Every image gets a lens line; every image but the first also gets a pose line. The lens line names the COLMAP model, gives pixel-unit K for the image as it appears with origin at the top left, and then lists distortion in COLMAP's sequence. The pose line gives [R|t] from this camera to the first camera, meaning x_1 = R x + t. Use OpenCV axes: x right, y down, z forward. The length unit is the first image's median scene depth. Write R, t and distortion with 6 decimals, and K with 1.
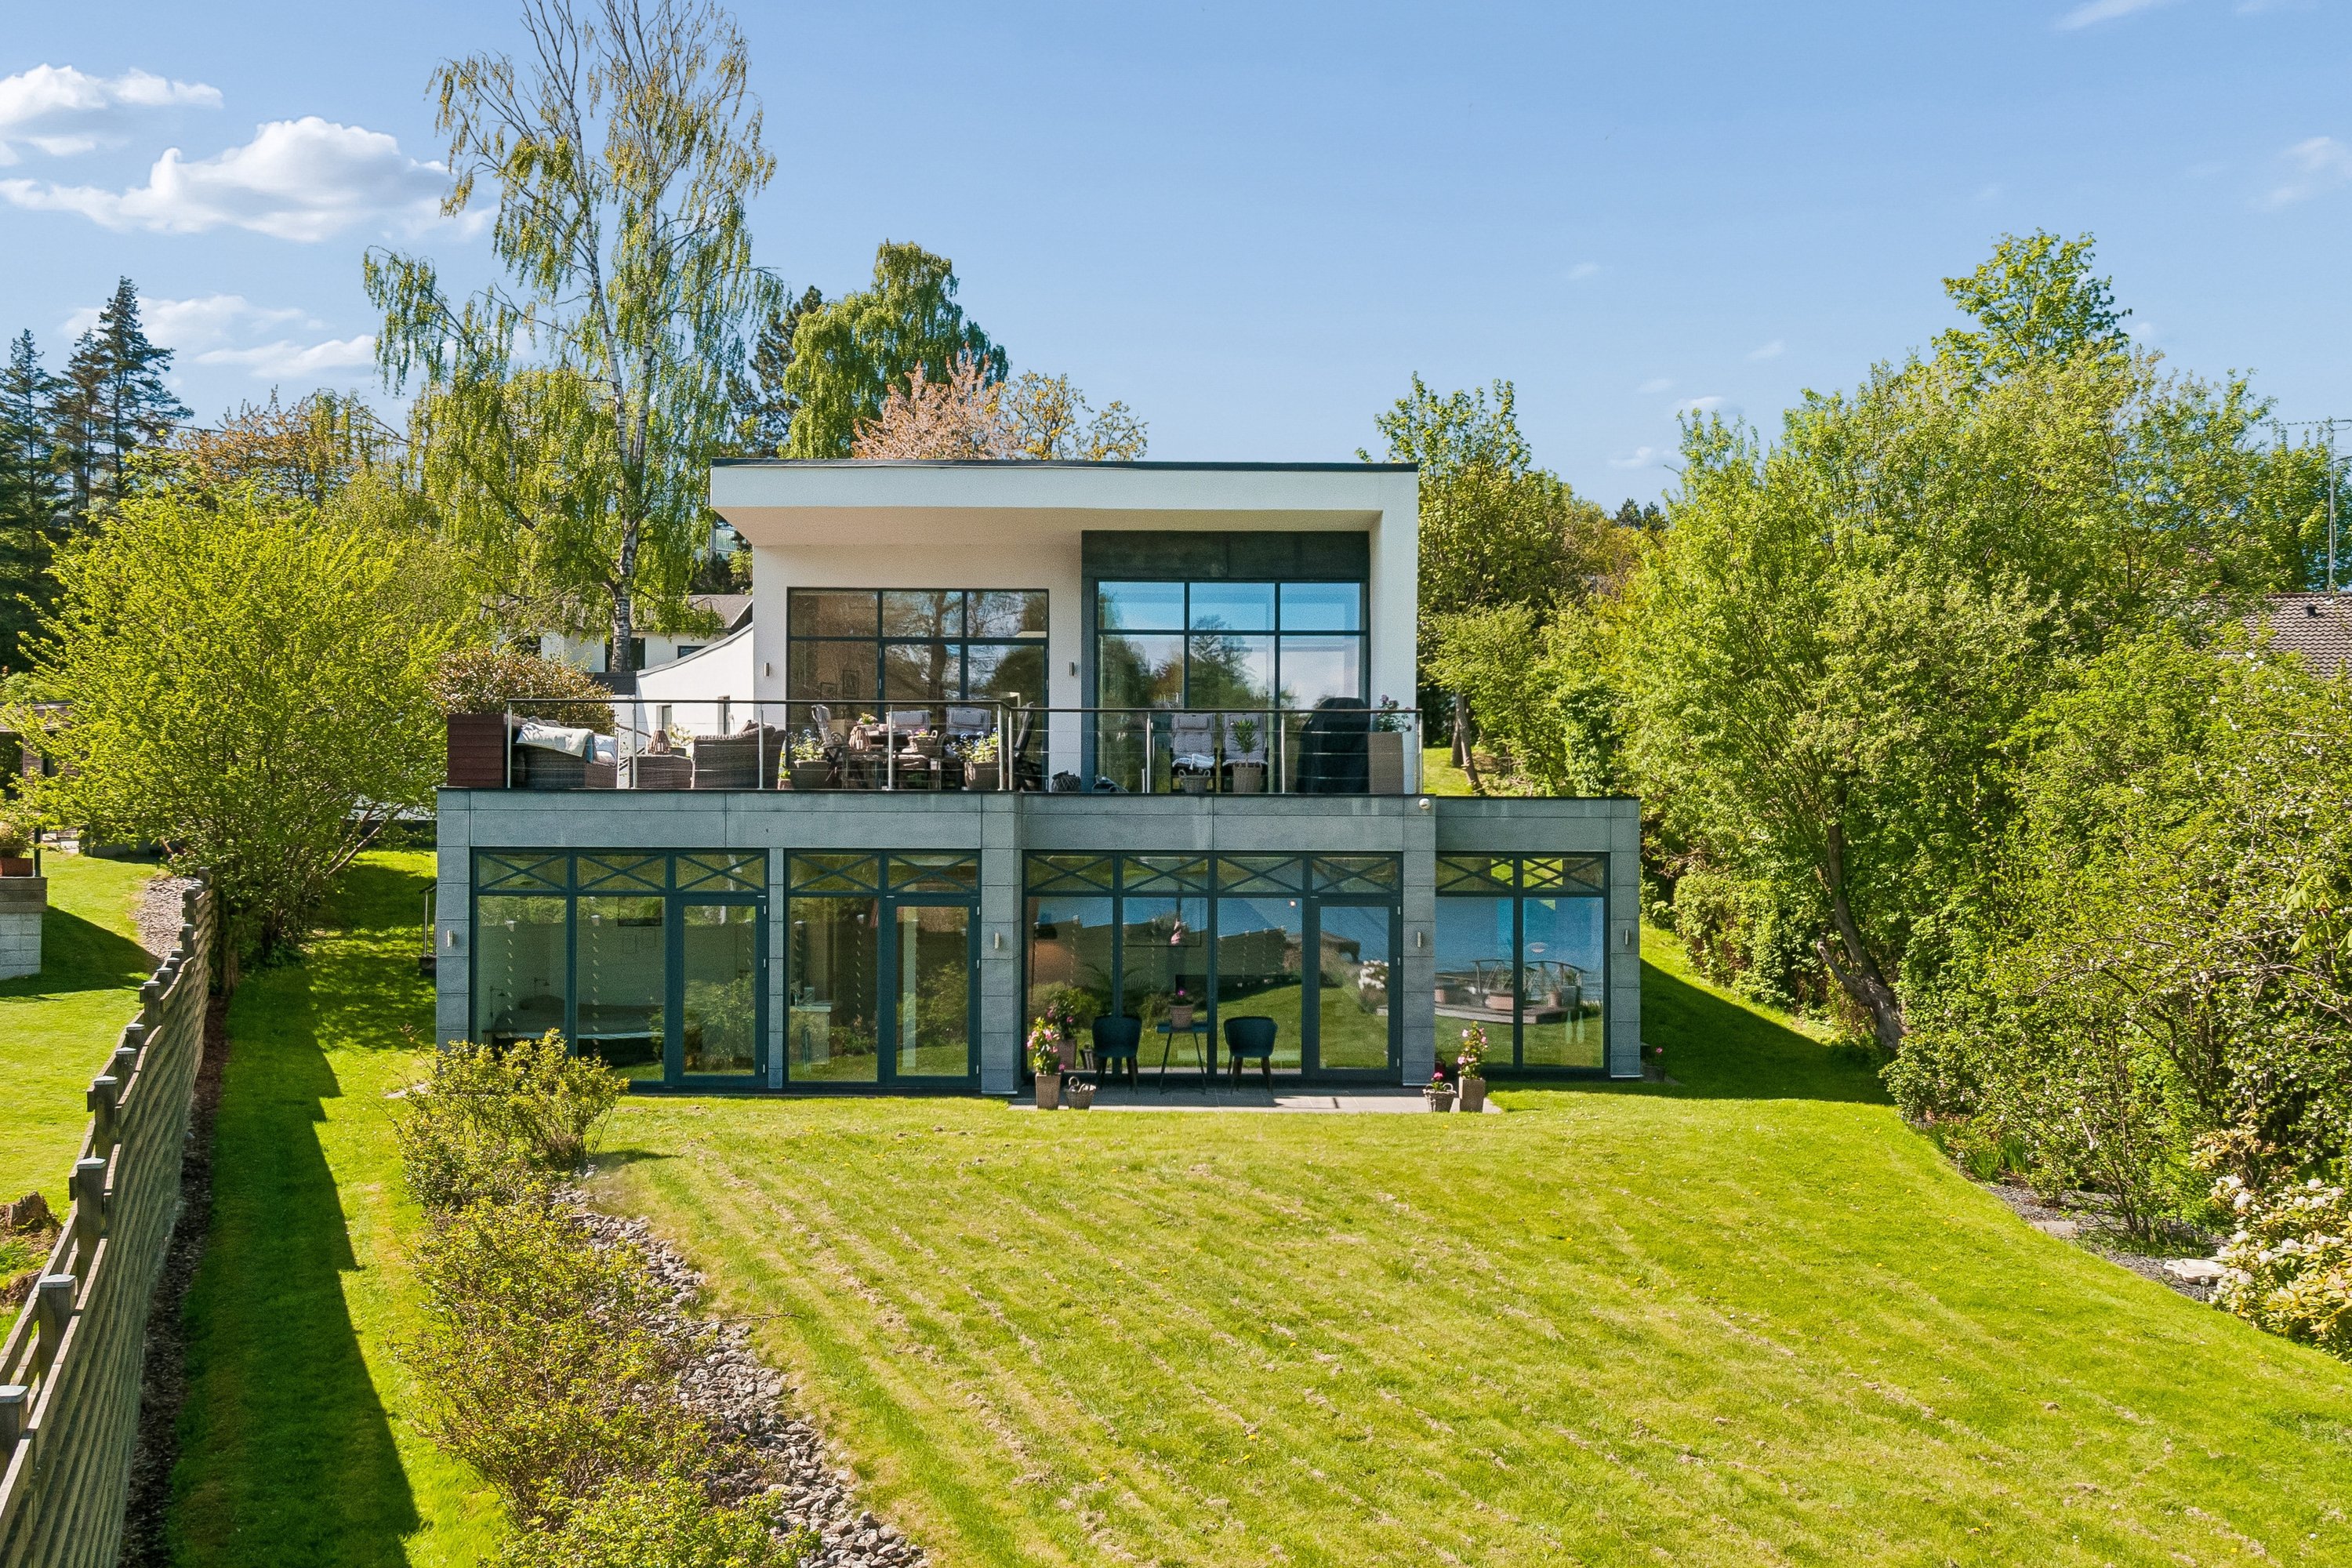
lens RADIAL K [[2415.6, 0, 1176.0], [0, 2415.6, 784.0], [0, 0, 1]] dist [0.013578, 0.005482]
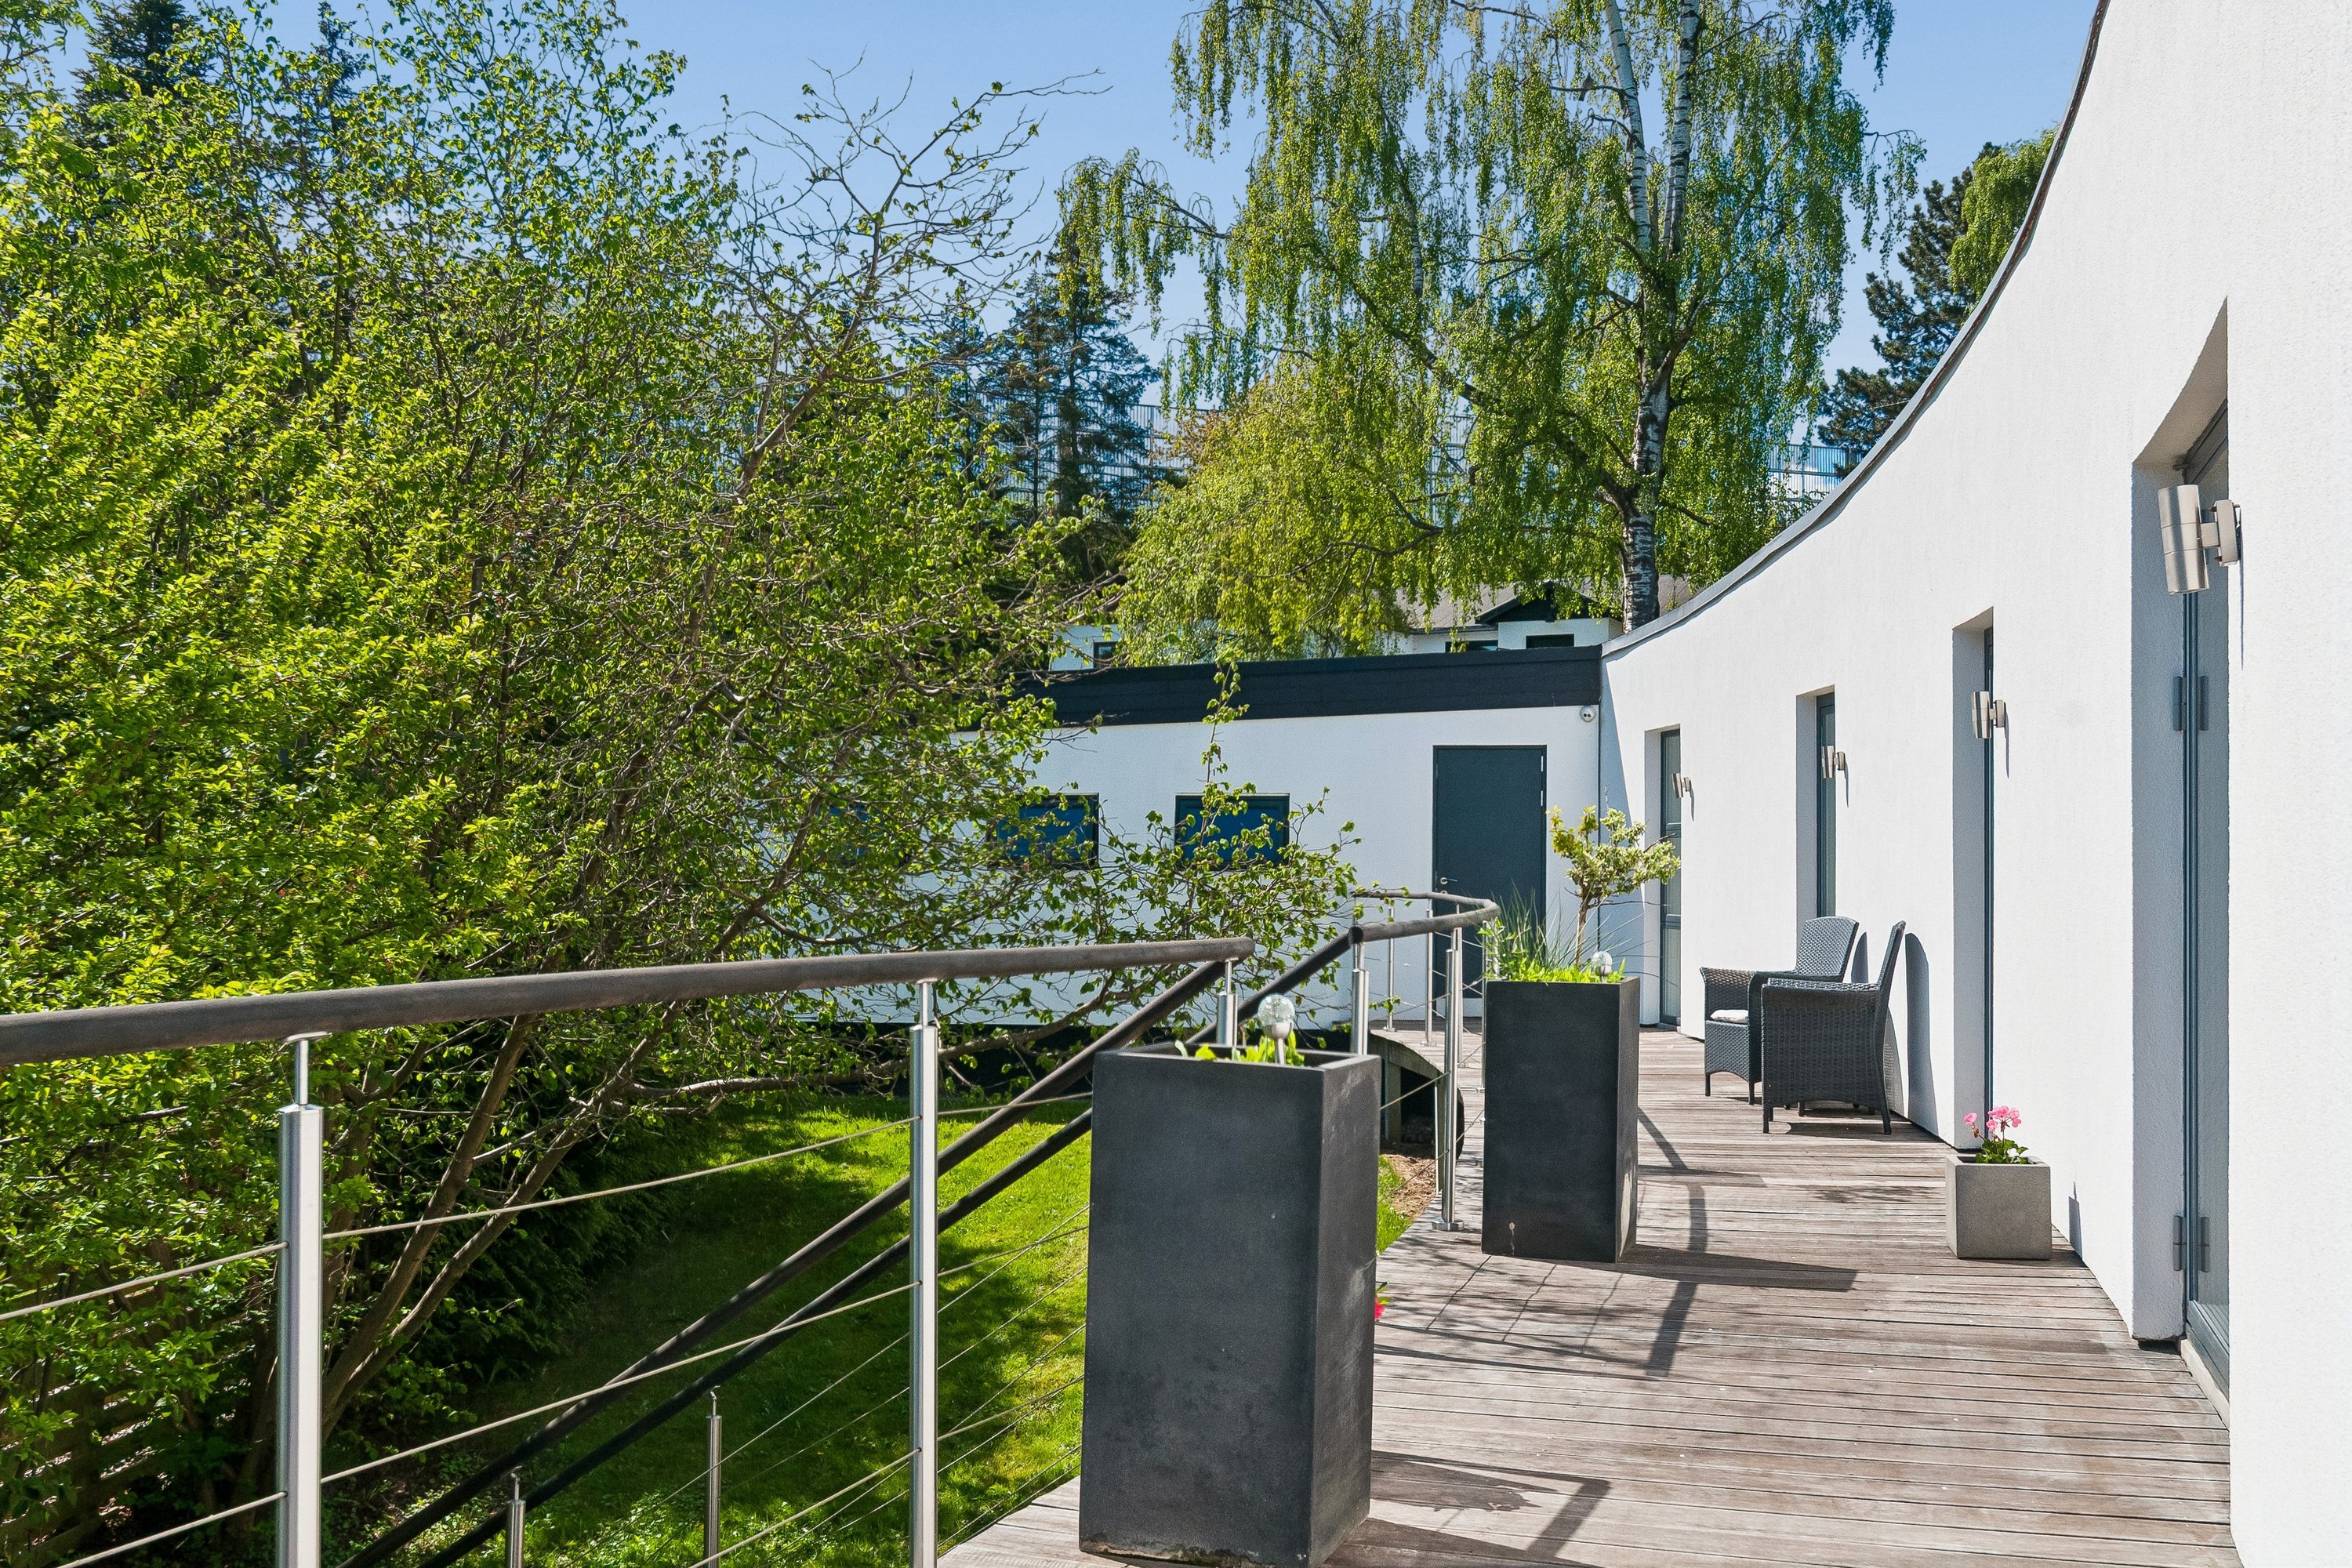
lens RADIAL K [[2415.6, 0, 1176.0], [0, 2415.6, 784.0], [0, 0, 1]] dist [0.013578, 0.005482]
pose [[0.892969, -0.012419, -0.449946, -0.090891], [0.005759, 0.999853, -0.016169, -0.014891], [0.450080, 0.011847, 0.892909, 0.512998]]
